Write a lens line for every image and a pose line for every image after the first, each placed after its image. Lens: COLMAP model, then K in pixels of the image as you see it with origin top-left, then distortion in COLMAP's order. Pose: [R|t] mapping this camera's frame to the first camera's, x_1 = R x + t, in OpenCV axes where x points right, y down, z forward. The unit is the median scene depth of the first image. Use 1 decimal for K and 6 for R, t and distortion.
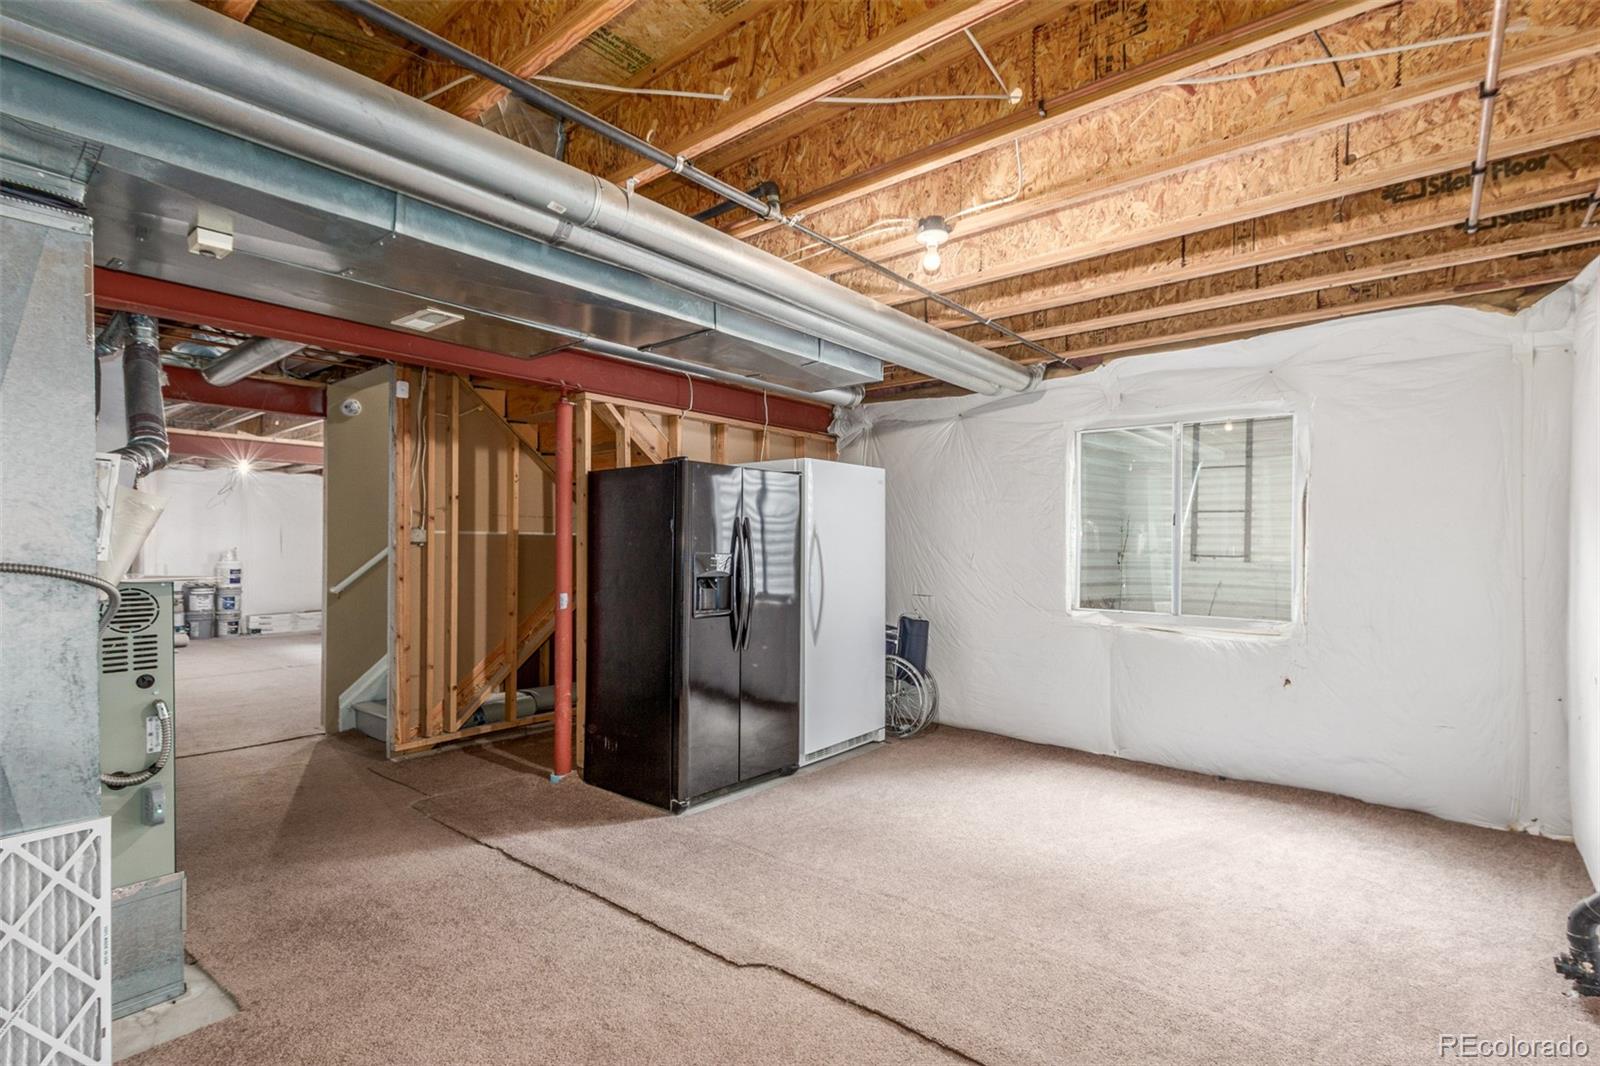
lens RADIAL K [[763.3, 0, 793.0], [0, 763.3, 541.8], [0, 0, 1]] dist [-0.000432, -0.000235]
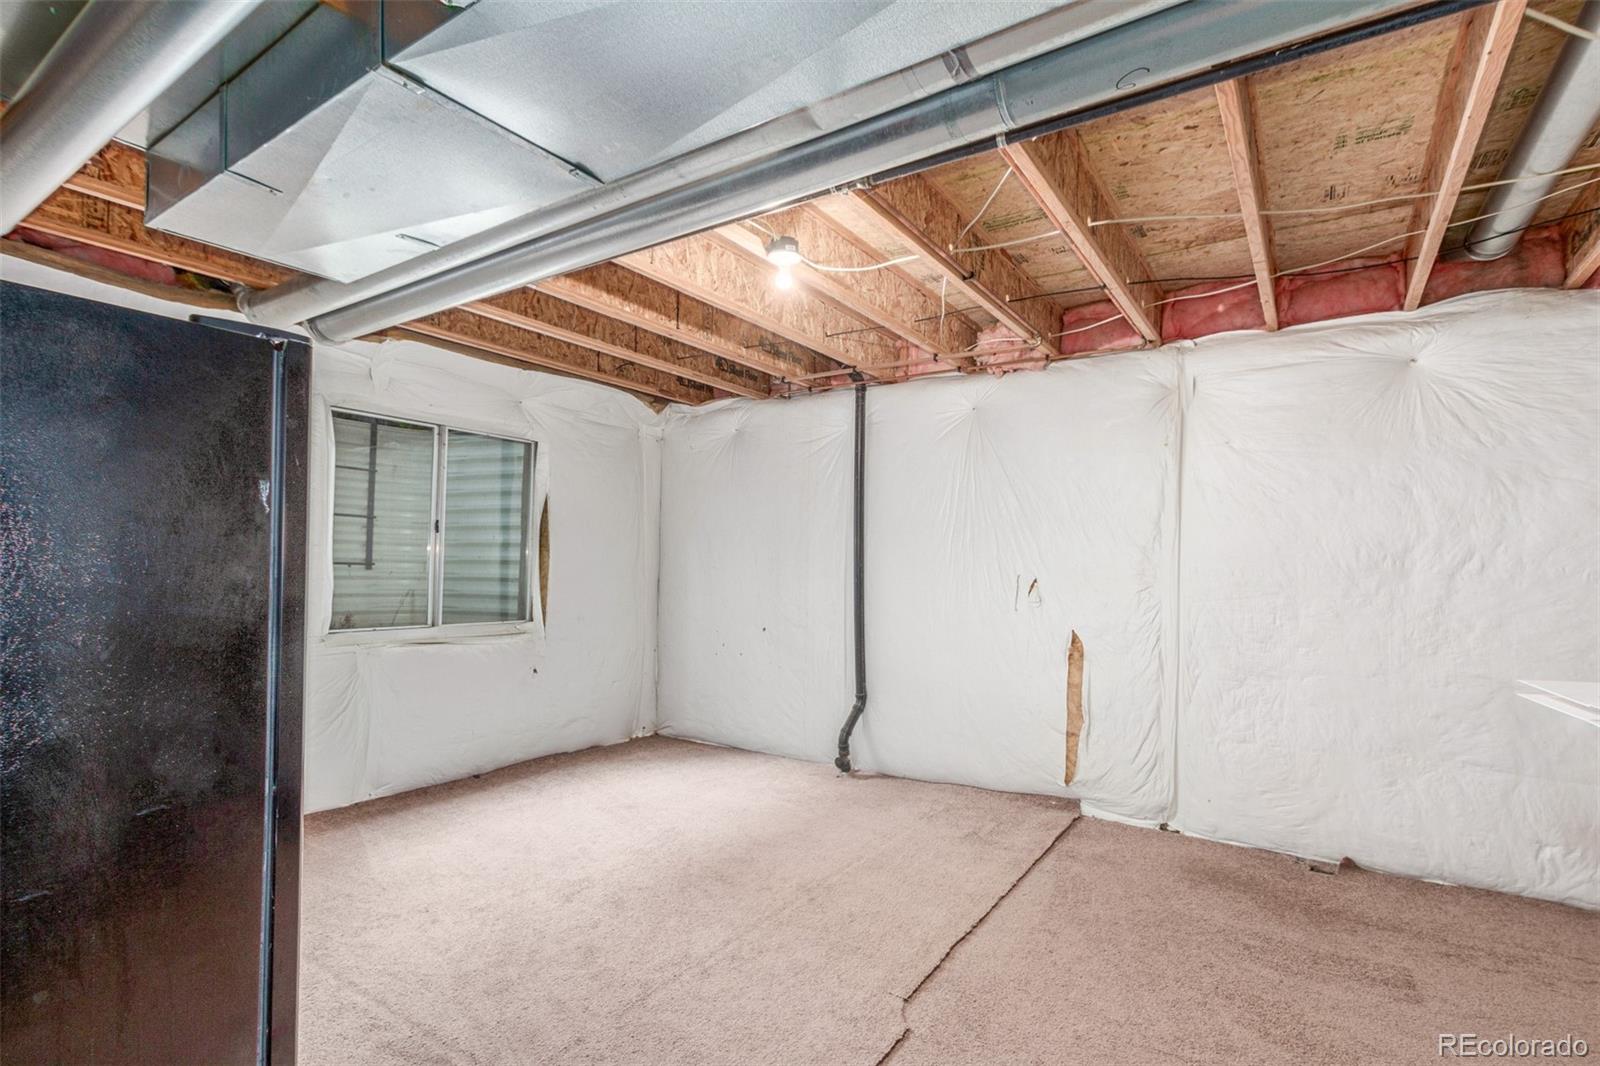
lens RADIAL K [[763.3, 0, 794.9], [0, 763.3, 543.1], [0, 0, 1]] dist [-0.000432, -0.000235]
pose [[-0.099233, 0.020140, 0.994860, -0.526113], [-0.014335, 0.999662, -0.021667, 0.007351], [-0.994961, -0.016412, -0.098911, 0.679330]]
